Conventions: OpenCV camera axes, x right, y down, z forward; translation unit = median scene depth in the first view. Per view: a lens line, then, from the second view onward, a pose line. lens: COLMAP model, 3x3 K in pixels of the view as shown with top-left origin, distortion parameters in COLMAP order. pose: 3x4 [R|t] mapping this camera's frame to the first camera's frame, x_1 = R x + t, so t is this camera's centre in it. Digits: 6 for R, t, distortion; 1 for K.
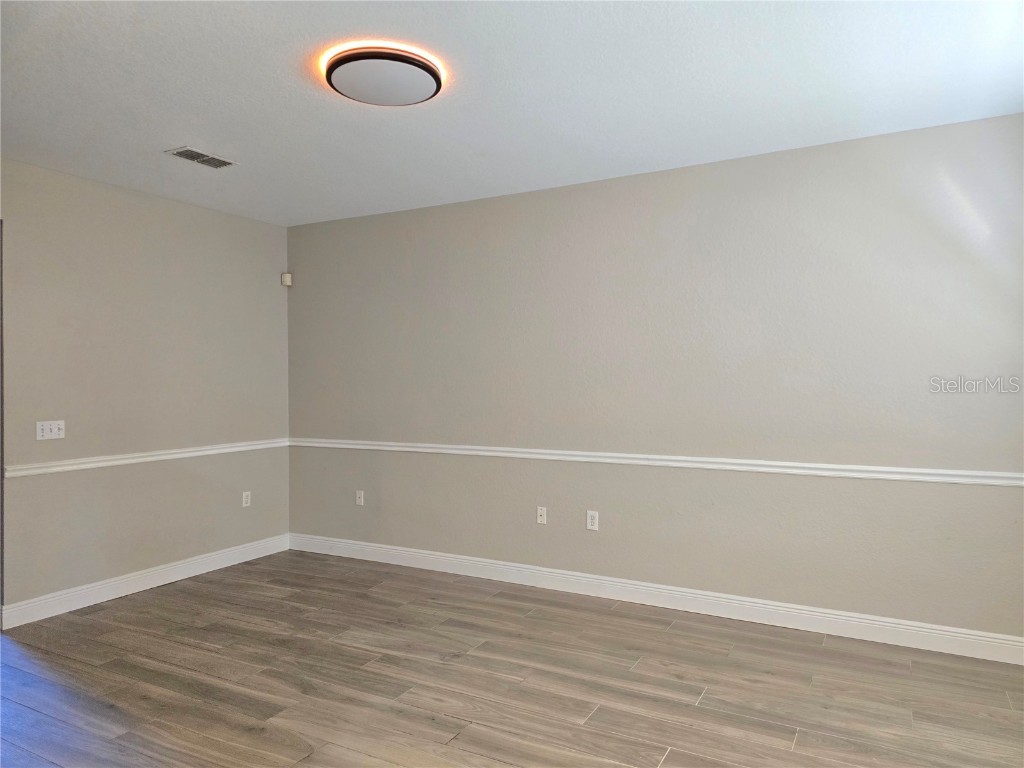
lens RADIAL K [[686.6, 0, 516.7], [0, 686.6, 391.5], [0, 0, 1]] dist [0.056878, -0.064023]
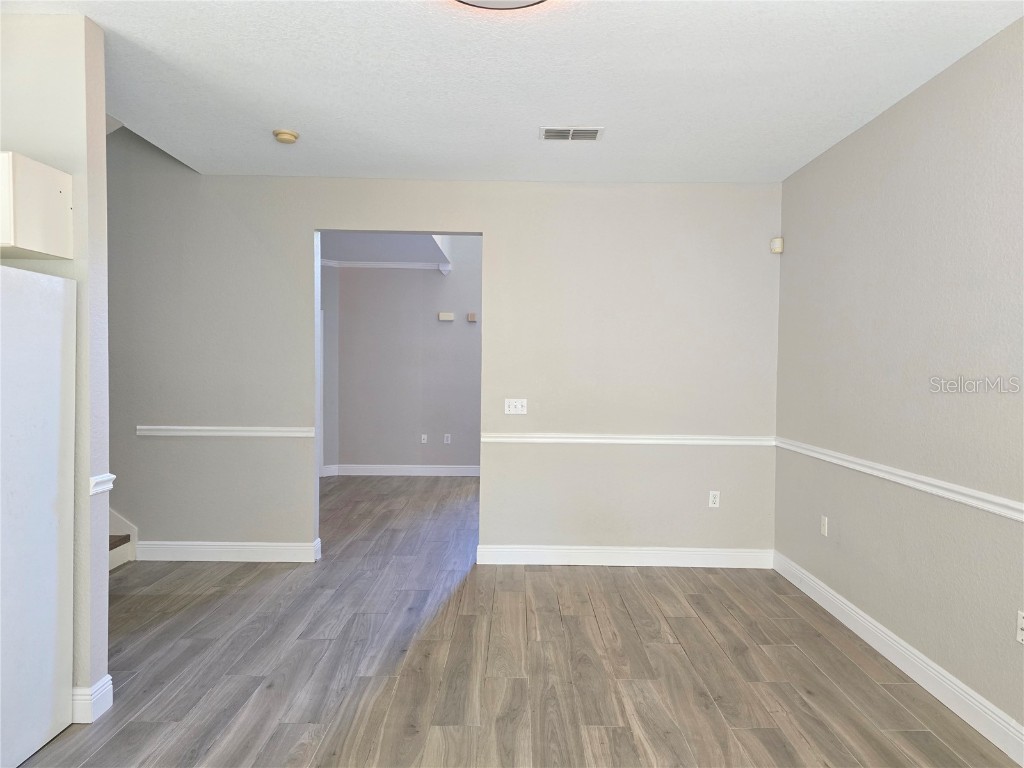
lens RADIAL K [[686.6, 0, 516.7], [0, 686.6, 391.5], [0, 0, 1]] dist [0.056878, -0.064023]
pose [[0.481184, 0.046236, -0.875399, 0.342513], [-0.029009, 0.998901, 0.036813, -0.011995], [0.876139, 0.007681, 0.481997, 0.443632]]
